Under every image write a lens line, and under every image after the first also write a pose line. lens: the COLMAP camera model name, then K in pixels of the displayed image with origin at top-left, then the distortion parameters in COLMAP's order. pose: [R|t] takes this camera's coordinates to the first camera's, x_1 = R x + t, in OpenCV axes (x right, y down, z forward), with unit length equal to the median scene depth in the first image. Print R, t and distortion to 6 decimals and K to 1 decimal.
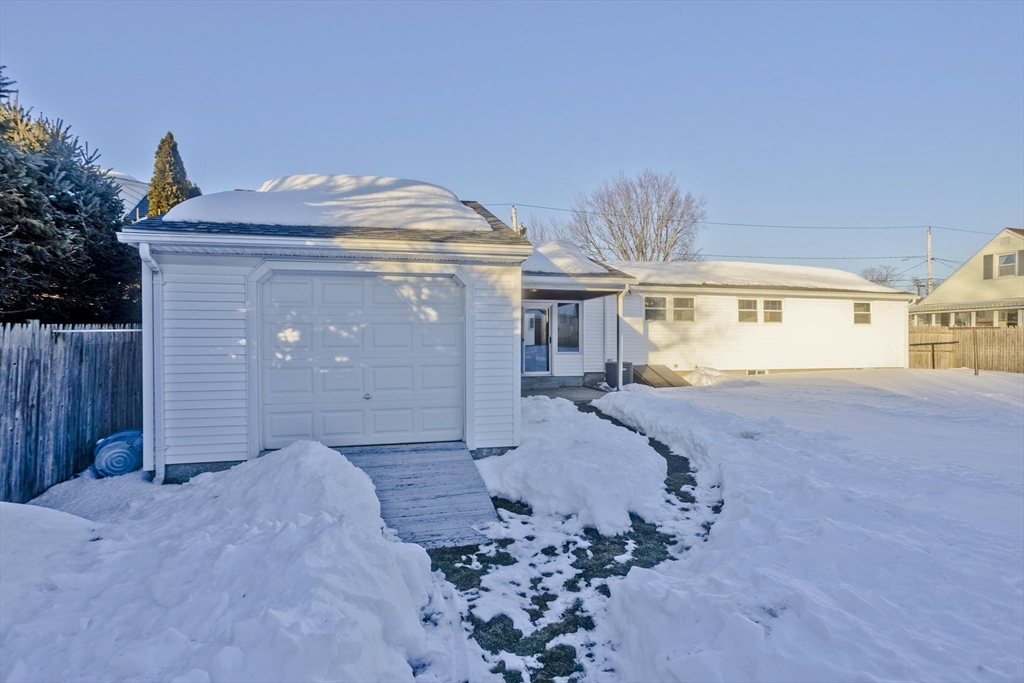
lens RADIAL K [[497.4, 0, 509.1], [0, 497.4, 337.2], [0, 0, 1]] dist [0.003353, 0.005860]
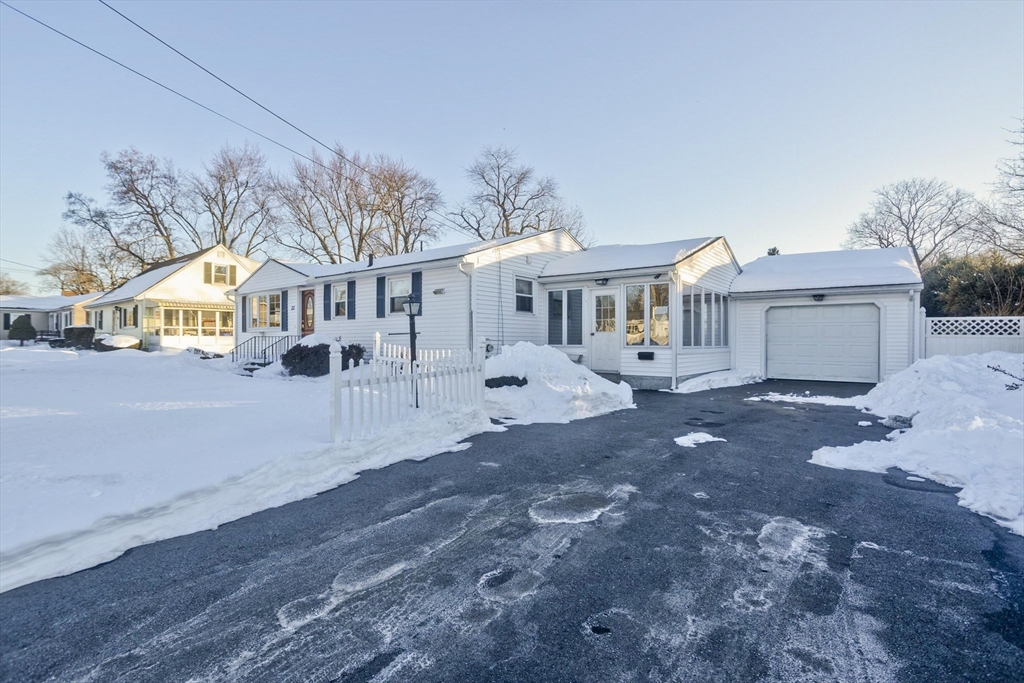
lens RADIAL K [[497.4, 0, 512.7], [0, 497.4, 339.6], [0, 0, 1]] dist [0.003353, 0.005860]
pose [[-0.588599, 0.006657, 0.808397, -0.578060], [-0.008951, 0.999851, -0.014750, 0.036232], [-0.808375, -0.015918, -0.588452, 1.615586]]
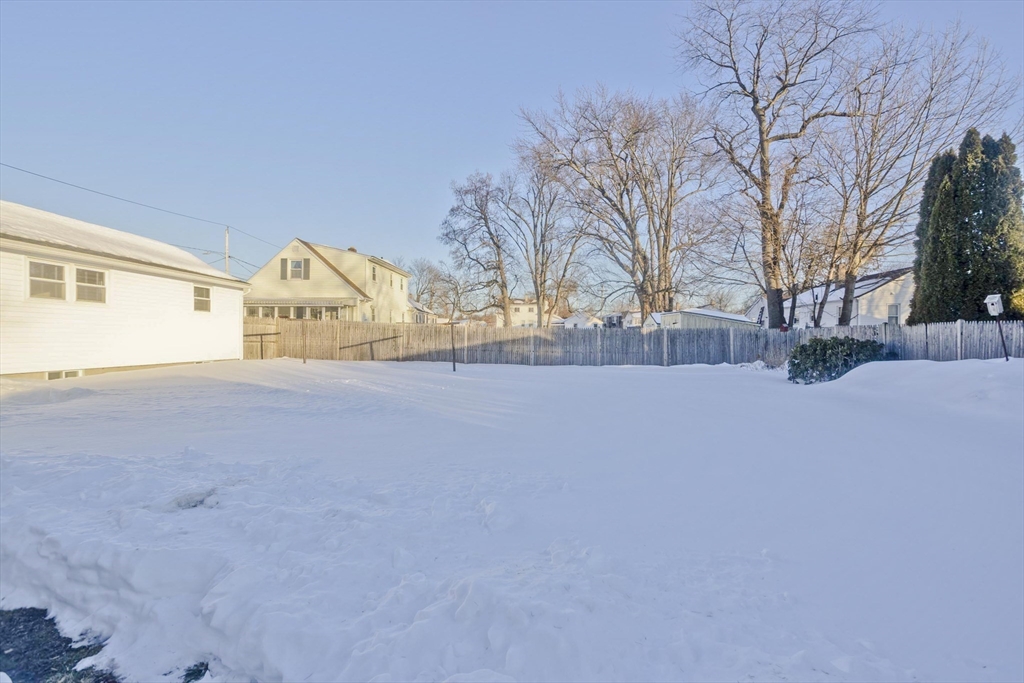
lens RADIAL K [[497.4, 0, 518.1], [0, 497.4, 340.1], [0, 0, 1]] dist [0.003353, 0.005860]
pose [[0.298504, -0.001017, 0.954408, 0.036222], [-0.016895, 0.999837, 0.006349, 0.009216], [-0.954259, -0.018020, 0.298438, 0.209008]]
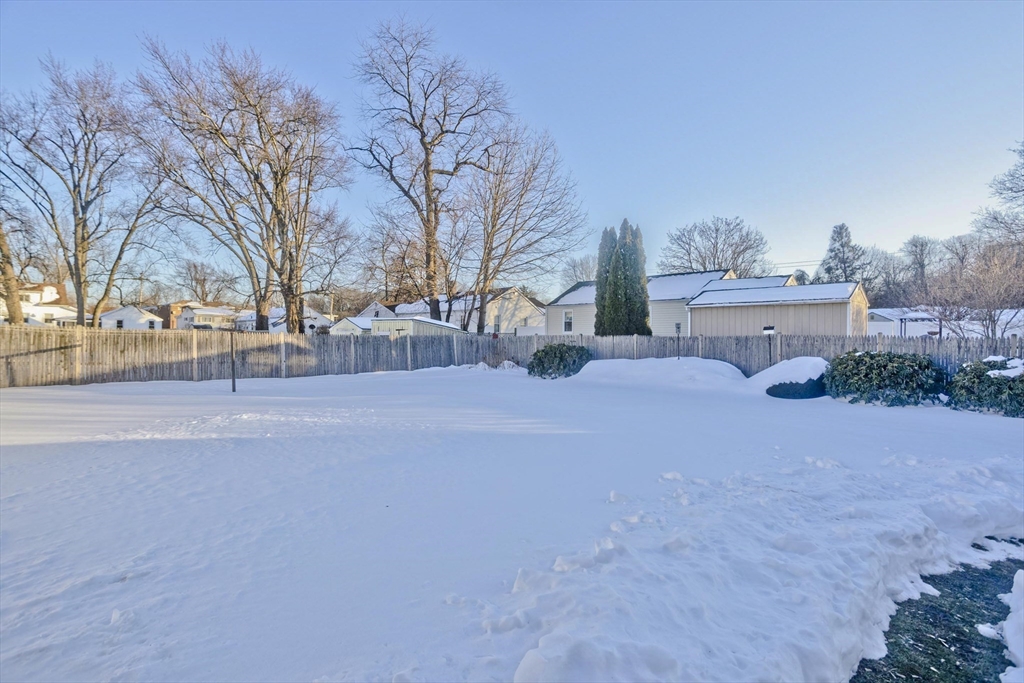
lens RADIAL K [[497.4, 0, 517.2], [0, 497.4, 334.8], [0, 0, 1]] dist [0.003353, 0.005860]
pose [[-0.532636, 0.006175, 0.846322, 0.063280], [-0.013599, 0.999782, -0.015853, -0.000807], [-0.846235, -0.019953, -0.532435, 0.634195]]
